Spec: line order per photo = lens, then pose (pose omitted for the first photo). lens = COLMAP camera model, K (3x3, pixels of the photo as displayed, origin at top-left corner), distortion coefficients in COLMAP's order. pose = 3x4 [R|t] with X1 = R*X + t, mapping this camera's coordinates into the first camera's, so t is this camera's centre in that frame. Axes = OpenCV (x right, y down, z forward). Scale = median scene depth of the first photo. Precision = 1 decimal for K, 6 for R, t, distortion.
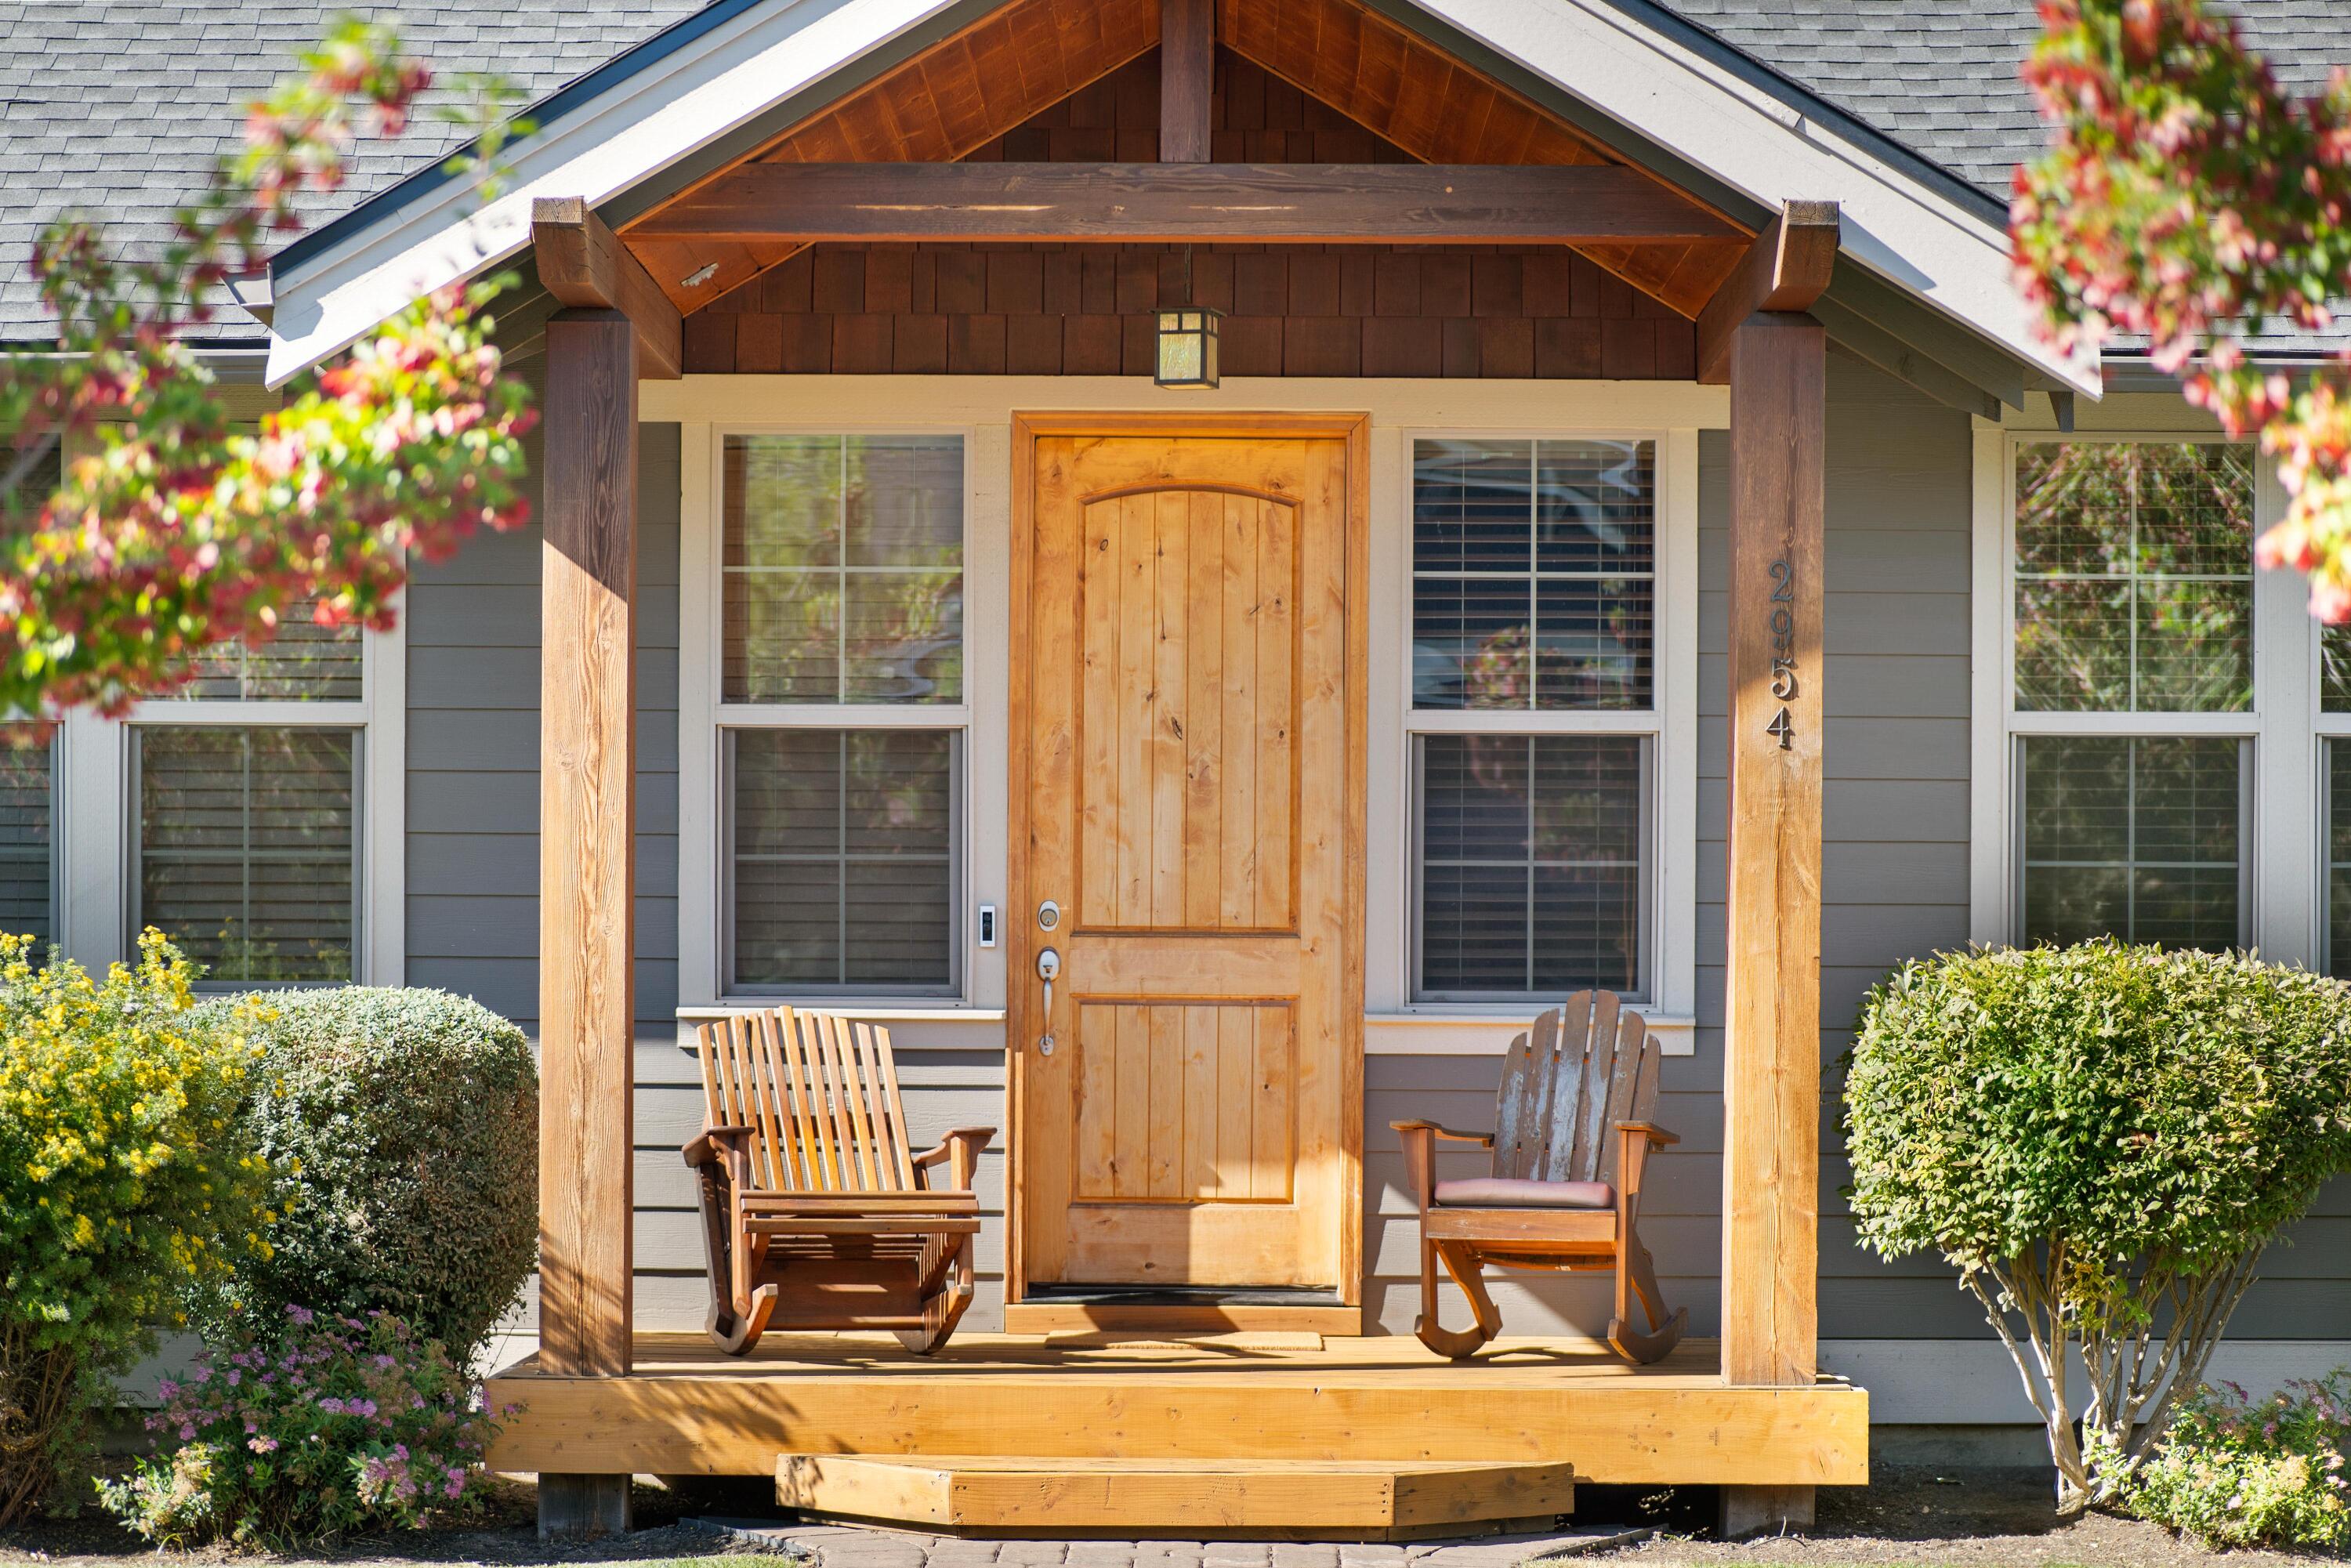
lens RADIAL K [[5718.5, 0, 1175.5], [0, 5718.5, 784.0], [0, 0, 1]] dist [-0.011616, -0.253440]
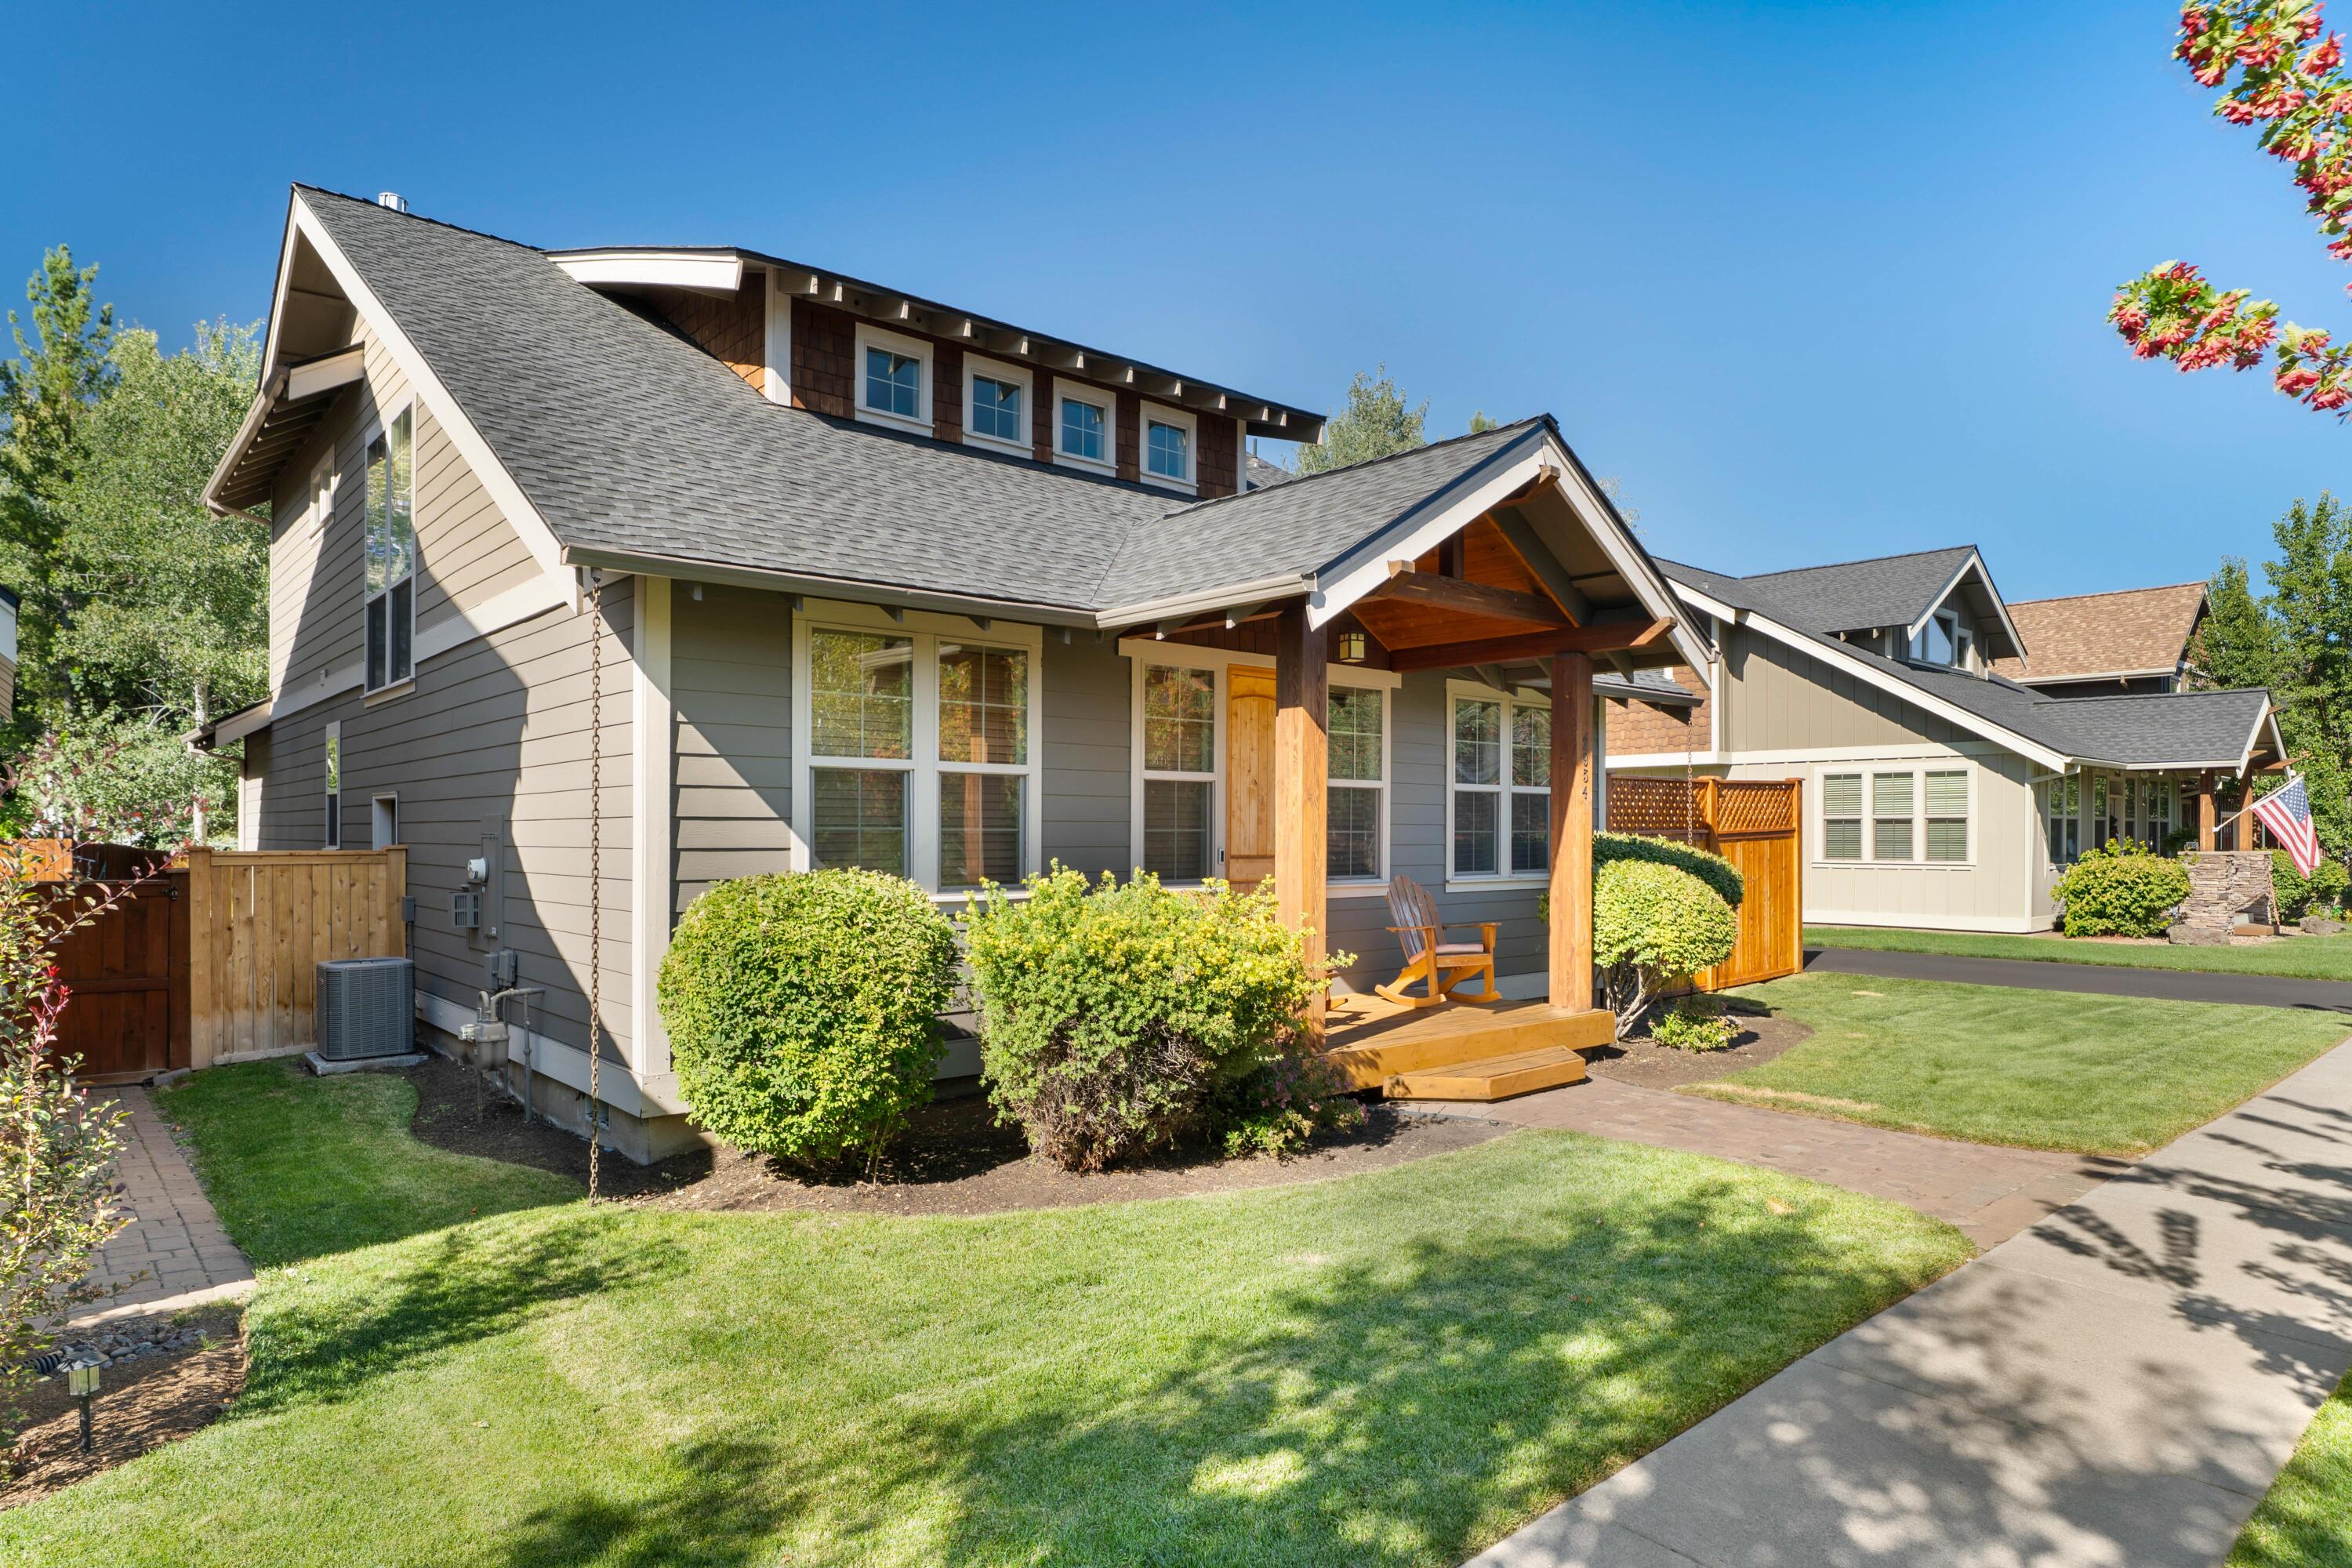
lens RADIAL K [[1329.0, 0, 1176.0], [0, 1329.0, 784.0], [0, 0, 1]] dist [0.005134, 0.001664]
pose [[0.740930, 0.020245, 0.671277, -0.497128], [-0.021427, 0.999749, -0.006501, -0.004505], [-0.671240, -0.009567, 0.741178, 0.596456]]
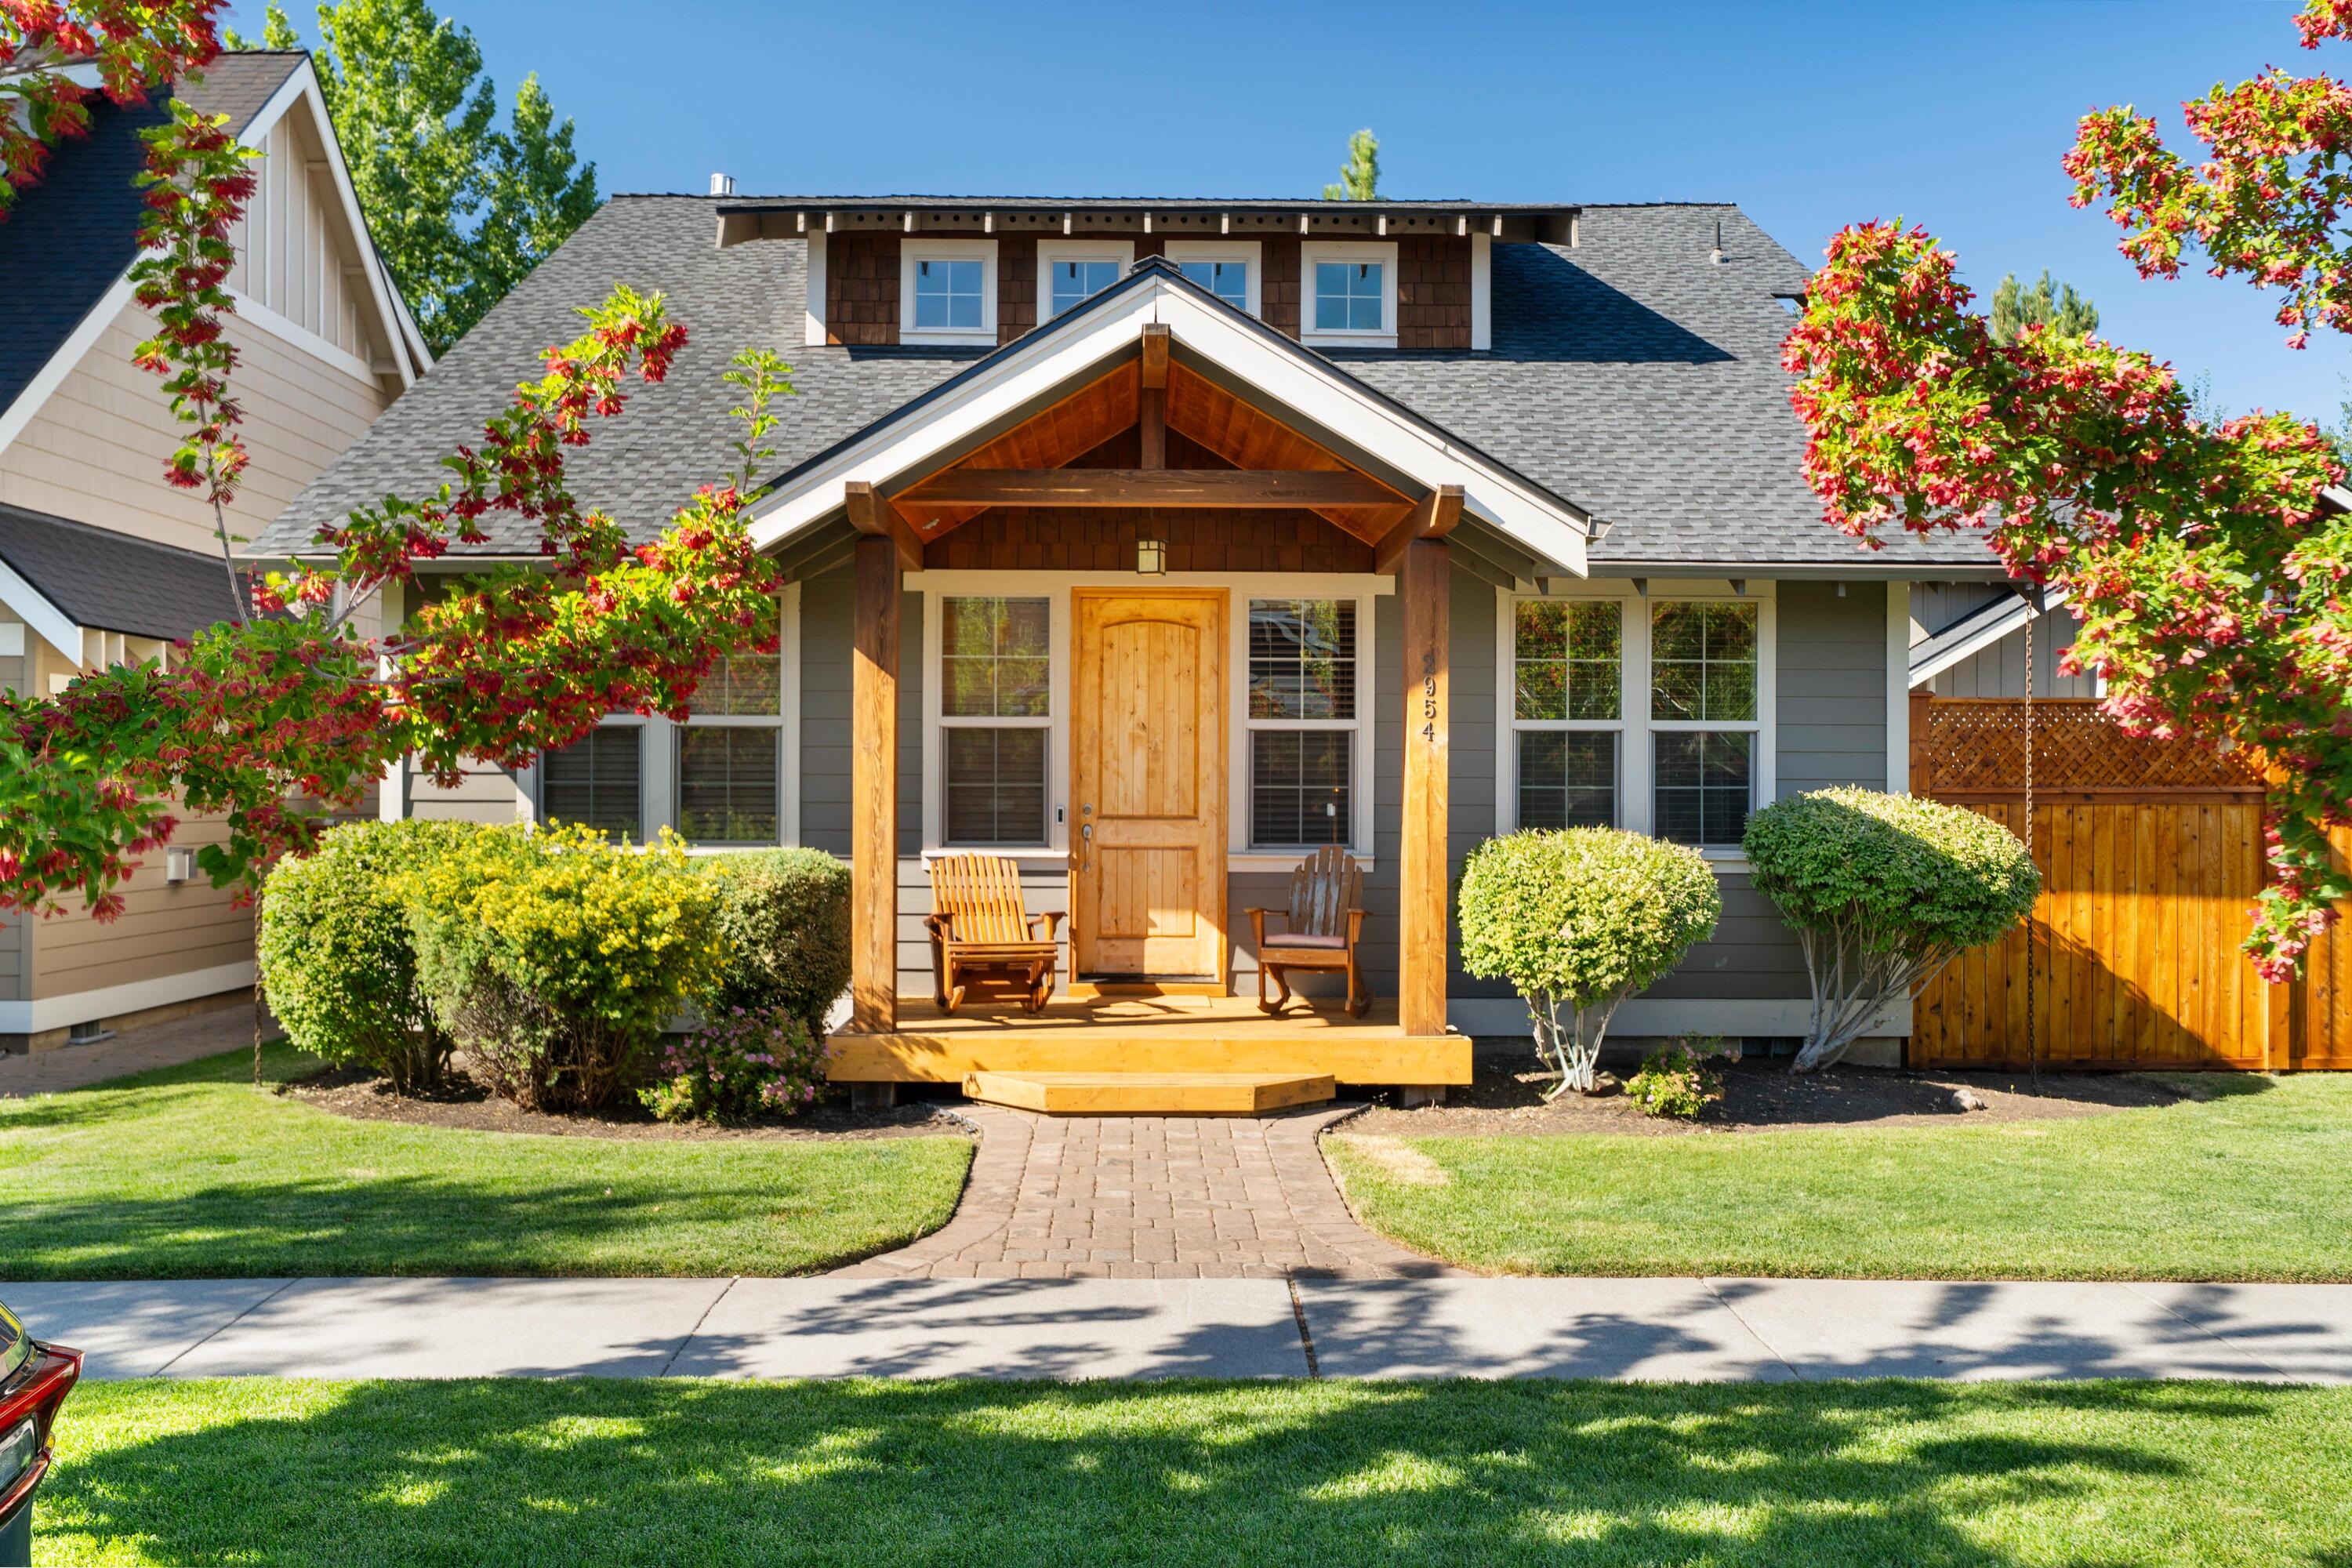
lens RADIAL K [[1870.7, 0, 1175.7], [0, 1870.7, 744.7], [0, 0, 1]] dist [0.013787, 0.006275]
pose [[0.999475, -0.000986, 0.032373, -0.012158], [0.000564, 0.999915, 0.013048, -0.013400], [-0.032383, -0.013023, 0.999391, 0.280877]]
